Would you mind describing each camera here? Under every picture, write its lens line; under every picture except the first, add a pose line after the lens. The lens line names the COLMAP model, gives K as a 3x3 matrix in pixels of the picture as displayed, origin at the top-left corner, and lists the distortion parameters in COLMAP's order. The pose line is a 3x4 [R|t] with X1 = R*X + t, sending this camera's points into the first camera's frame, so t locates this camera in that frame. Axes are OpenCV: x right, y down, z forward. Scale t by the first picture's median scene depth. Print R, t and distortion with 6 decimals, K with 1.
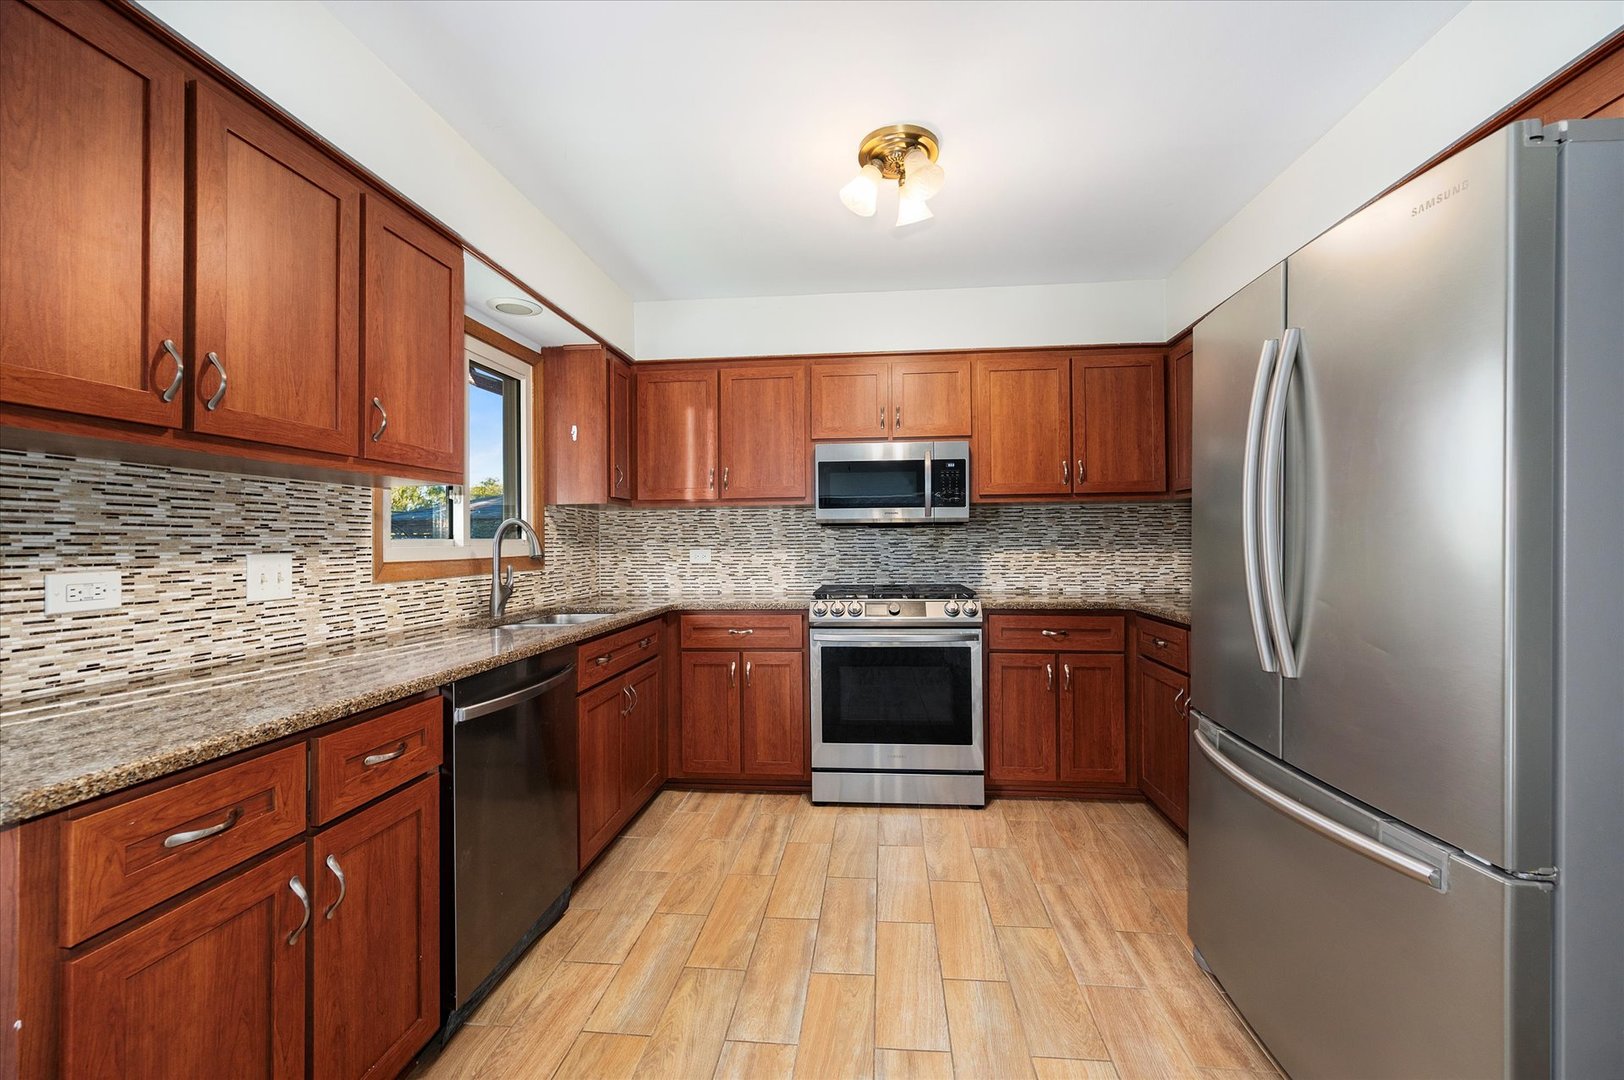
lens RADIAL K [[646.5, 0, 818.7], [0, 646.5, 530.0], [0, 0, 1]] dist [-0.001676, 0.000907]
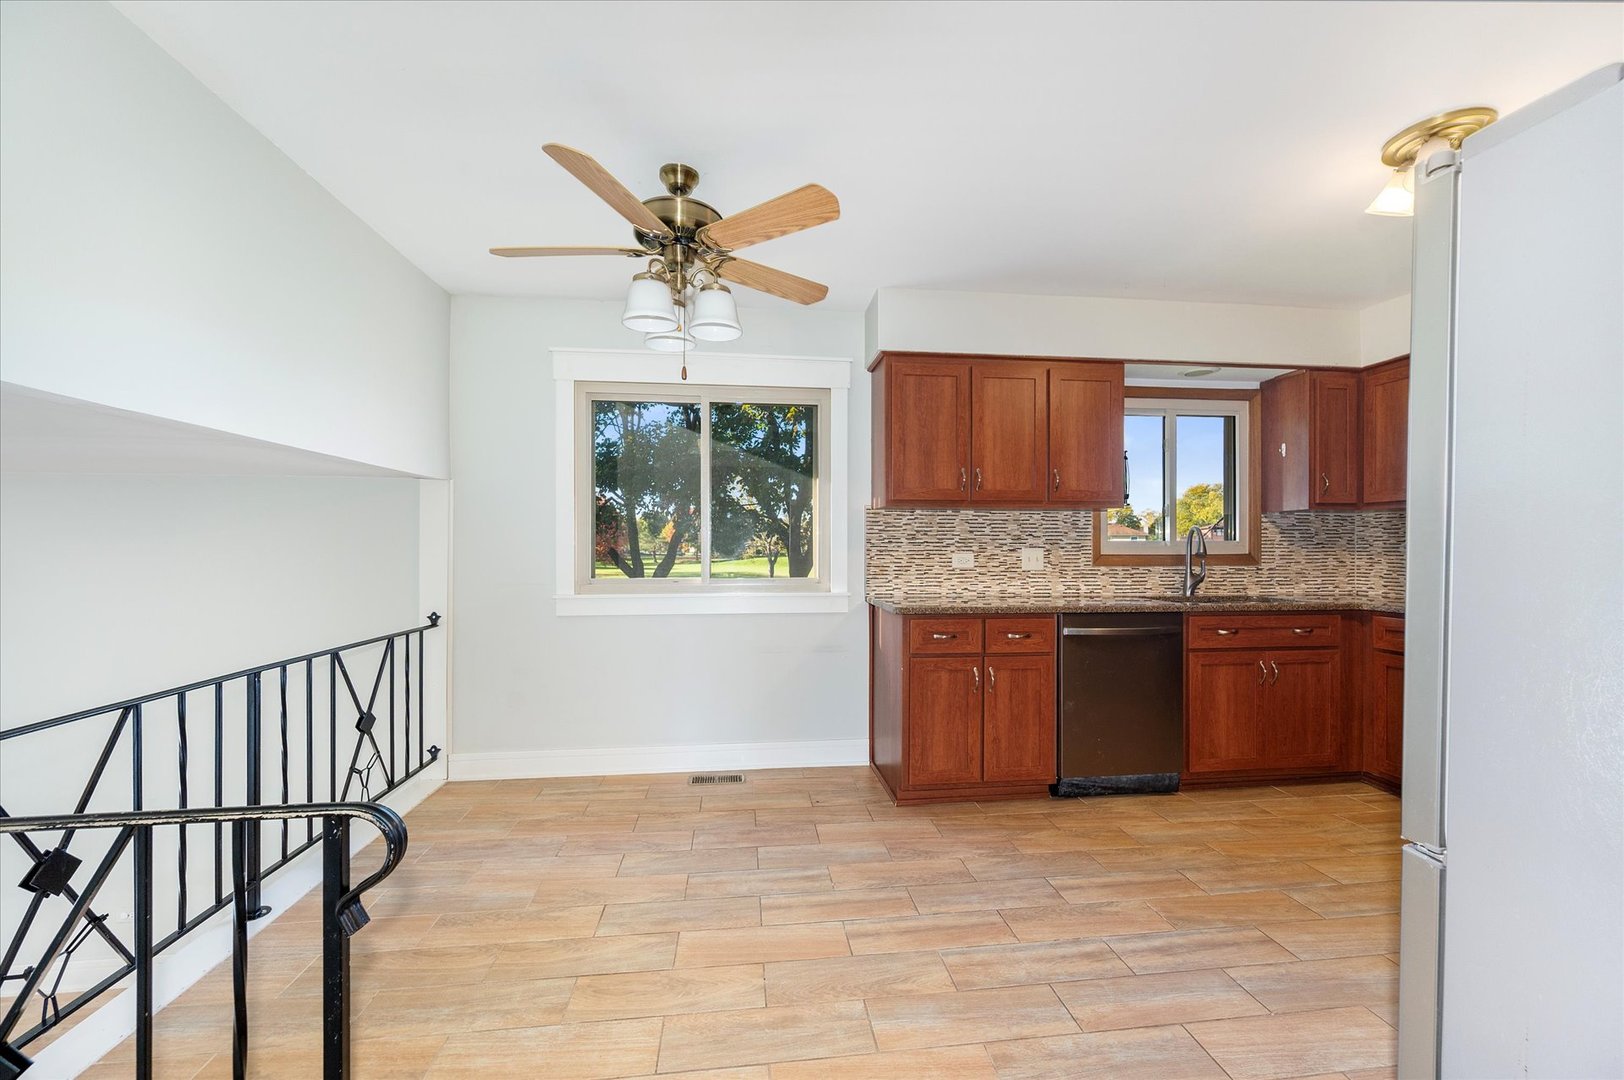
lens RADIAL K [[646.5, 0, 817.1], [0, 646.5, 541.4], [0, 0, 1]] dist [-0.001676, 0.000907]
pose [[0.215024, 0.002177, -0.976606, 0.883737], [0.014140, 0.999886, 0.005342, -0.004431], [0.976506, -0.014958, 0.214968, -0.109440]]
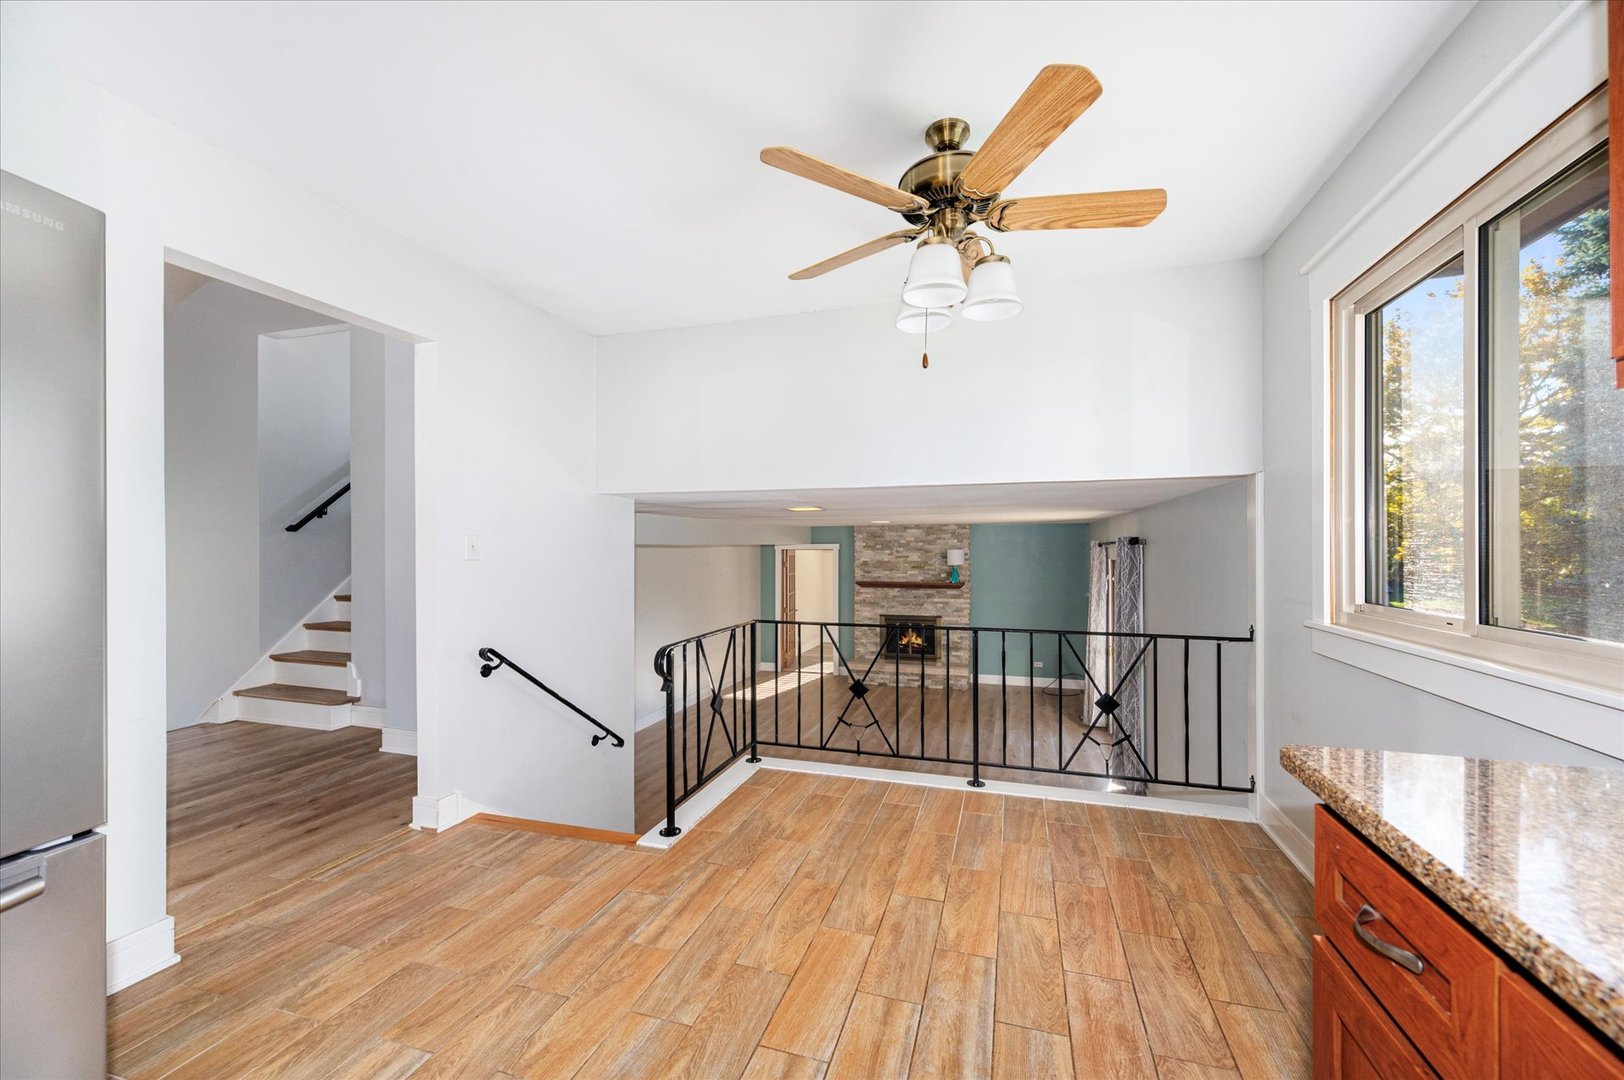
lens RADIAL K [[646.5, 0, 815.7], [0, 646.5, 546.2], [0, 0, 1]] dist [-0.001676, 0.000907]
pose [[-0.978241, 0.011047, 0.207179, -0.228185], [0.007393, 0.999803, -0.018401, 0.012972], [-0.207341, -0.016469, -0.978130, 0.870356]]
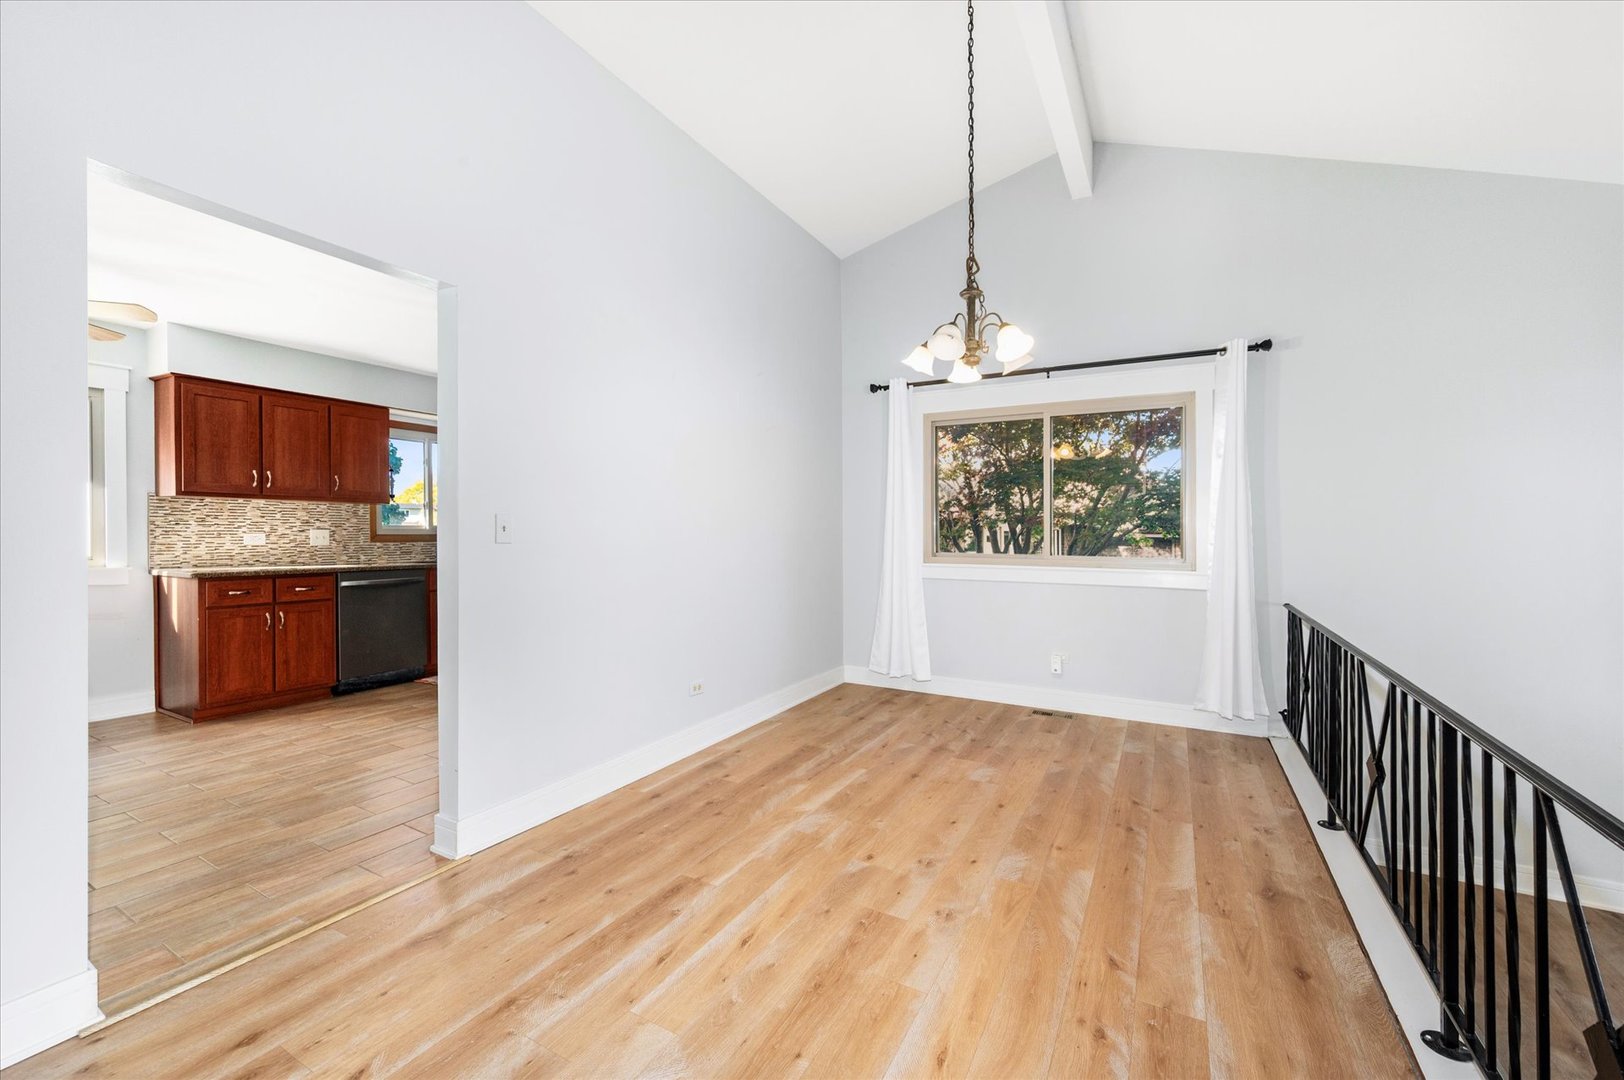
lens RADIAL K [[646.5, 0, 813.0], [0, 646.5, 542.0], [0, 0, 1]] dist [-0.001676, 0.000907]
pose [[0.916432, 0.021263, -0.399625, 1.955878], [-0.007188, 0.999301, 0.036686, -0.023790], [0.400125, -0.030748, 0.915945, -0.638355]]
